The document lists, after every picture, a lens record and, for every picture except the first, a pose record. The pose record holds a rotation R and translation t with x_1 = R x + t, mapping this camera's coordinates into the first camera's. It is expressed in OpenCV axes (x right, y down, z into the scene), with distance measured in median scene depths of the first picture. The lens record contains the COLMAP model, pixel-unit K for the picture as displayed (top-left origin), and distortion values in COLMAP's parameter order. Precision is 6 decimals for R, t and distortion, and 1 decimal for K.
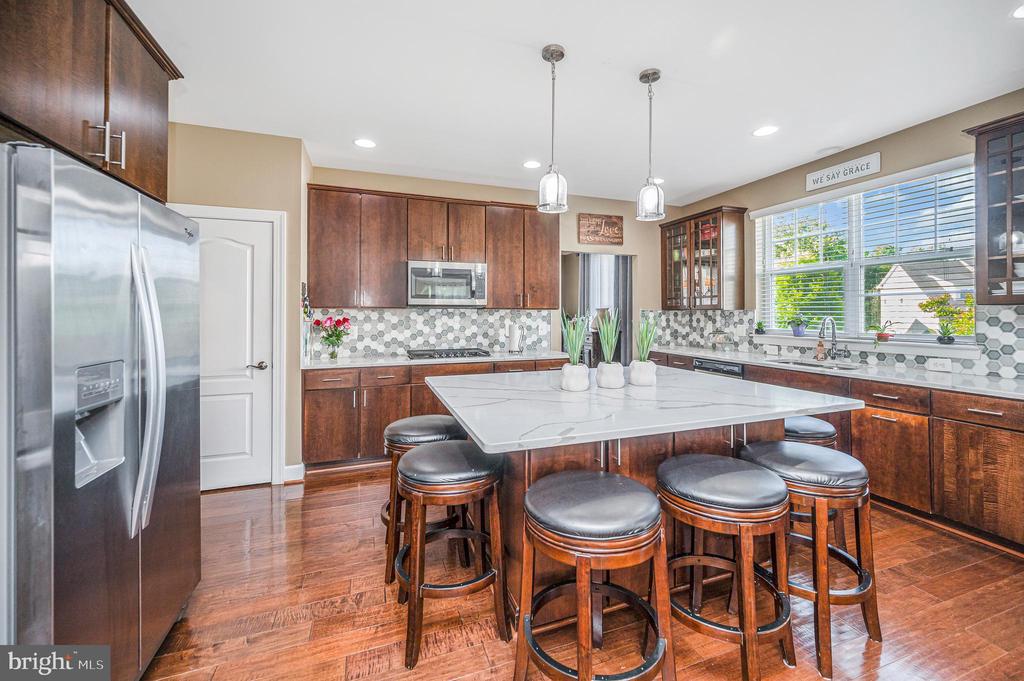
lens RADIAL K [[412.2, 0, 523.8], [0, 412.2, 309.9], [0, 0, 1]] dist [-0.001205, -0.000093]
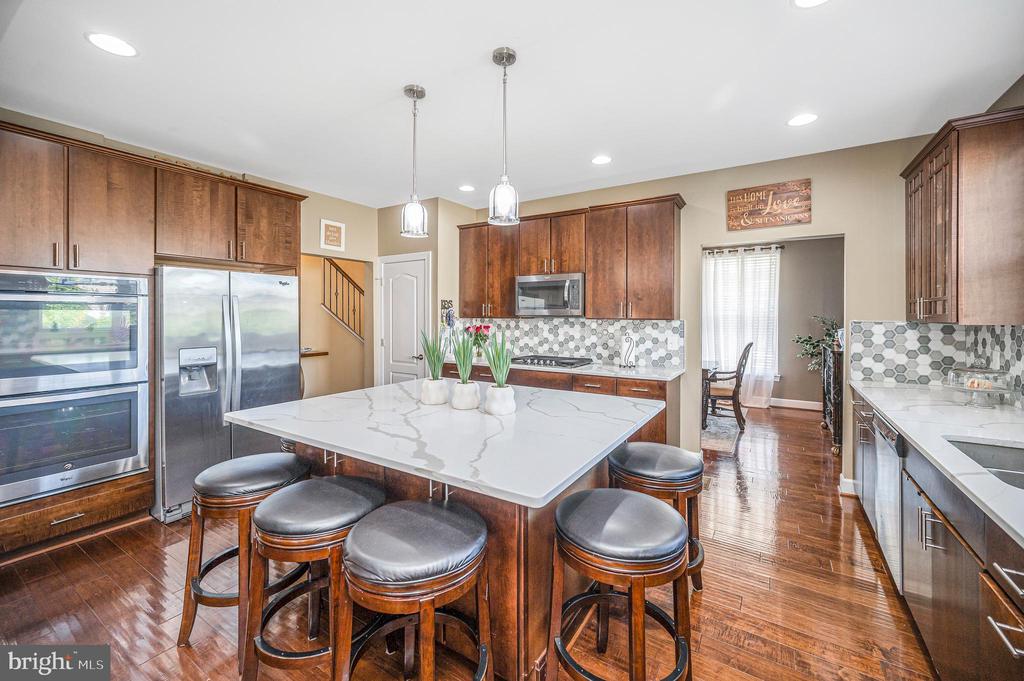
lens RADIAL K [[412.2, 0, 517.8], [0, 412.2, 320.0], [0, 0, 1]] dist [-0.001205, -0.000093]
pose [[0.611234, 0.010404, -0.791382, 0.599854], [0.004676, 0.999849, 0.016756, -0.017662], [0.791436, -0.013943, 0.611093, 0.286036]]
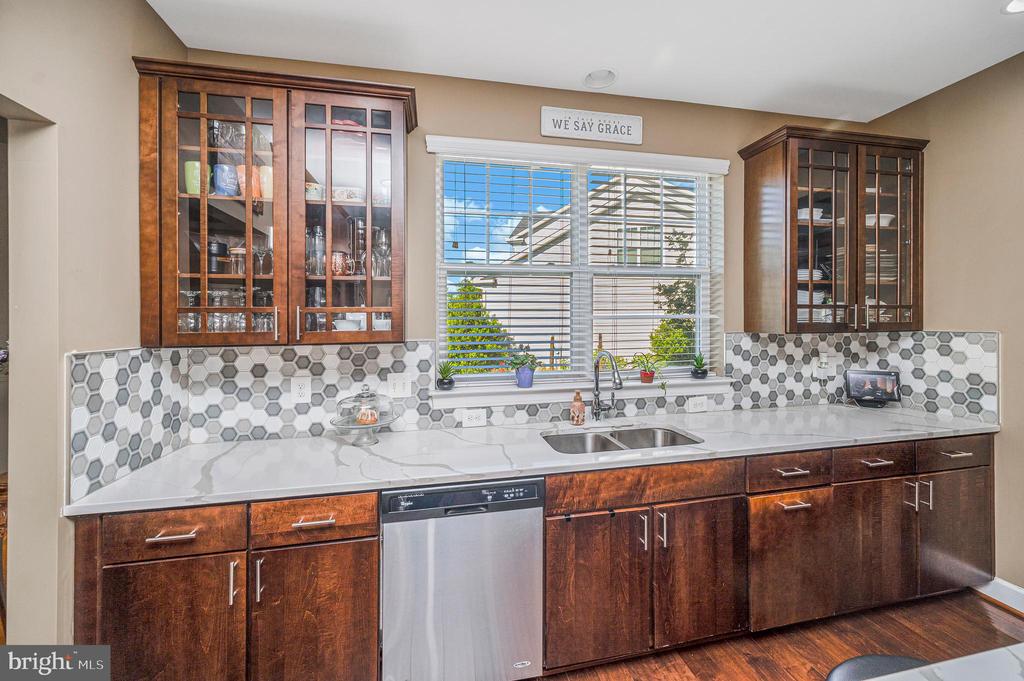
lens RADIAL K [[412.2, 0, 508.1], [0, 412.2, 315.6], [0, 0, 1]] dist [-0.001205, -0.000093]
pose [[0.151167, 0.014432, 0.988403, 0.103222], [0.002062, 0.999887, -0.014915, -0.023191], [-0.988506, 0.004293, 0.151120, 0.904990]]
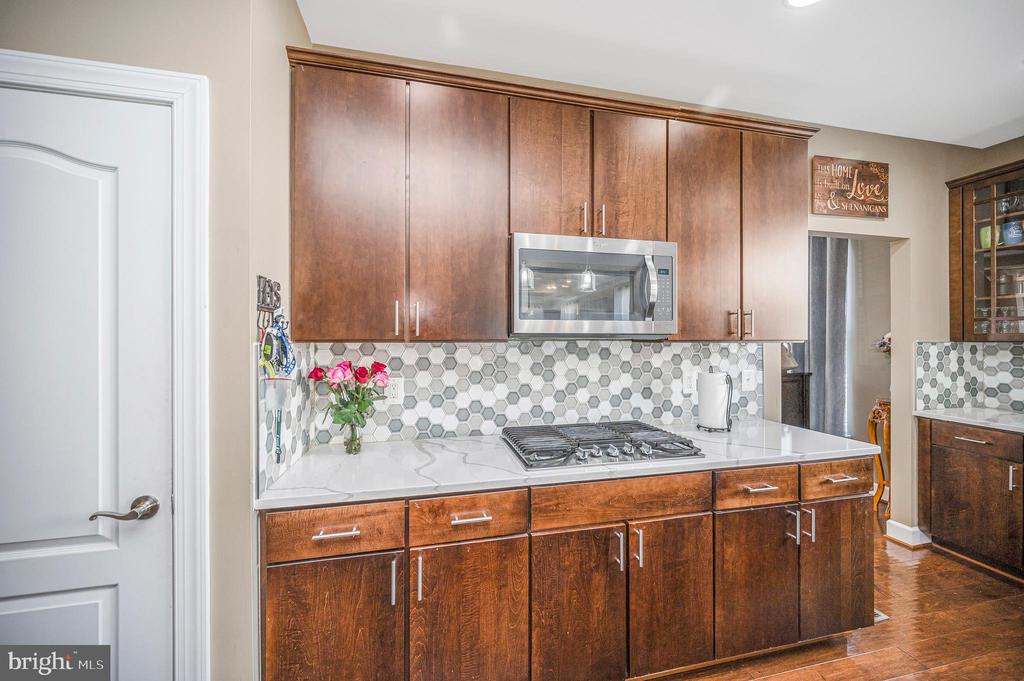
lens RADIAL K [[412.2, 0, 523.9], [0, 412.2, 340.1], [0, 0, 1]] dist [-0.001205, -0.000093]
pose [[0.994252, 0.000563, -0.107067, -0.210658], [0.000689, 0.999932, 0.011658, -0.010452], [0.107066, -0.011665, 0.994184, 0.533568]]
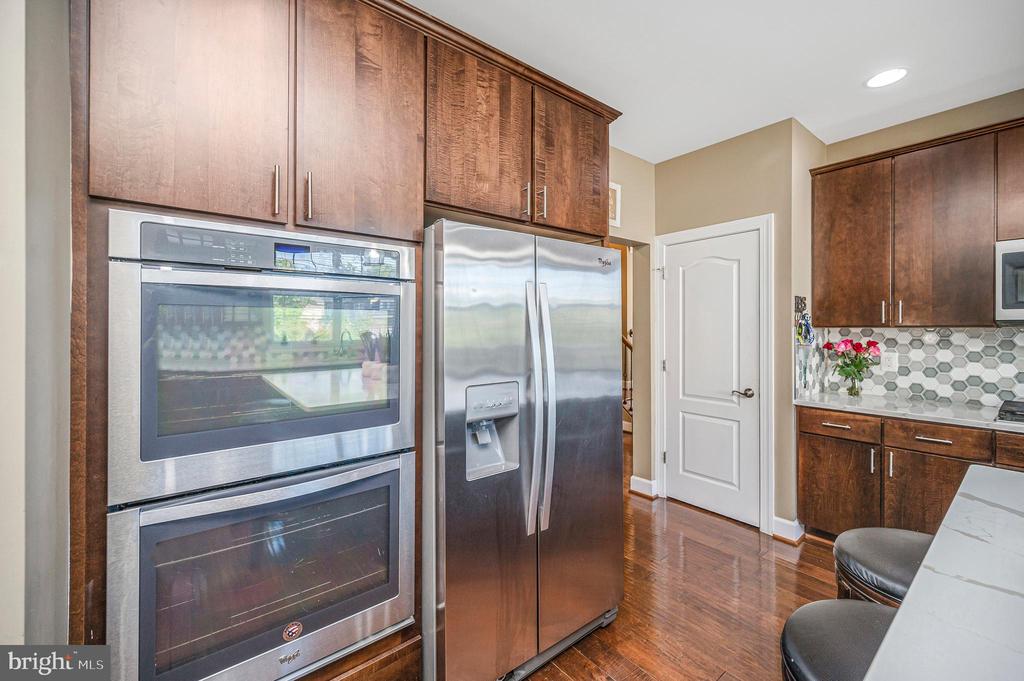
lens RADIAL K [[412.2, 0, 518.7], [0, 412.2, 329.2], [0, 0, 1]] dist [-0.001205, -0.000093]
pose [[0.317100, 0.000762, -0.948392, 0.043319], [0.010928, 0.999930, 0.004458, -0.009930], [0.948329, -0.011778, 0.317070, 0.190389]]
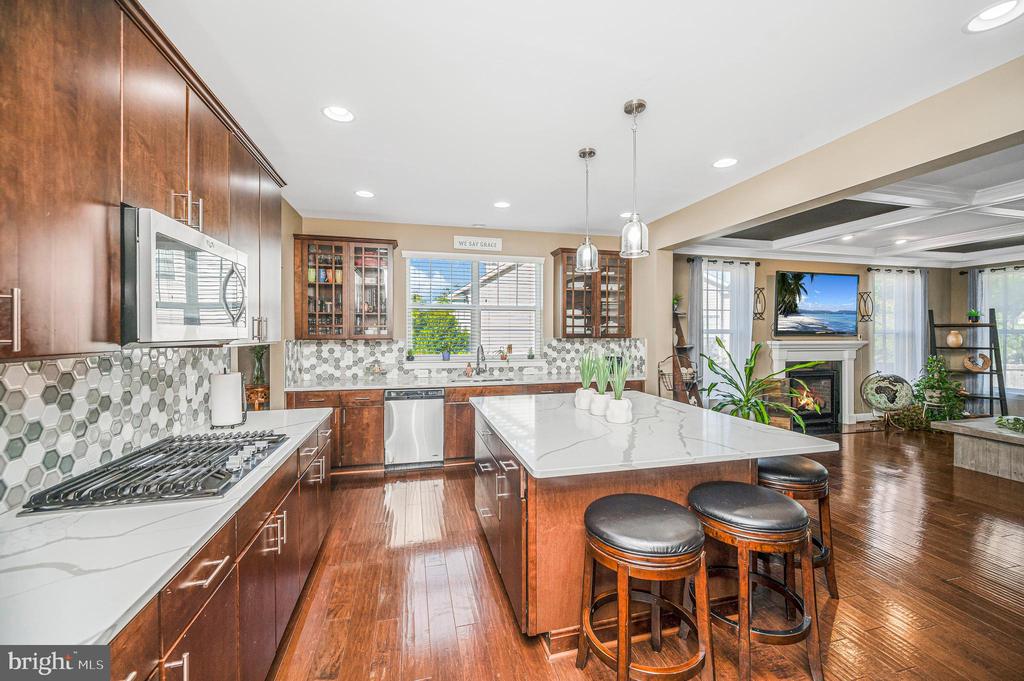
lens RADIAL K [[412.2, 0, 503.1], [0, 412.2, 338.3], [0, 0, 1]] dist [-0.001205, -0.000093]
pose [[0.131599, -0.013548, 0.991210, -0.542100], [-0.007890, 0.999861, 0.014714, -0.022922], [-0.991272, -0.009757, 0.131474, 0.638535]]
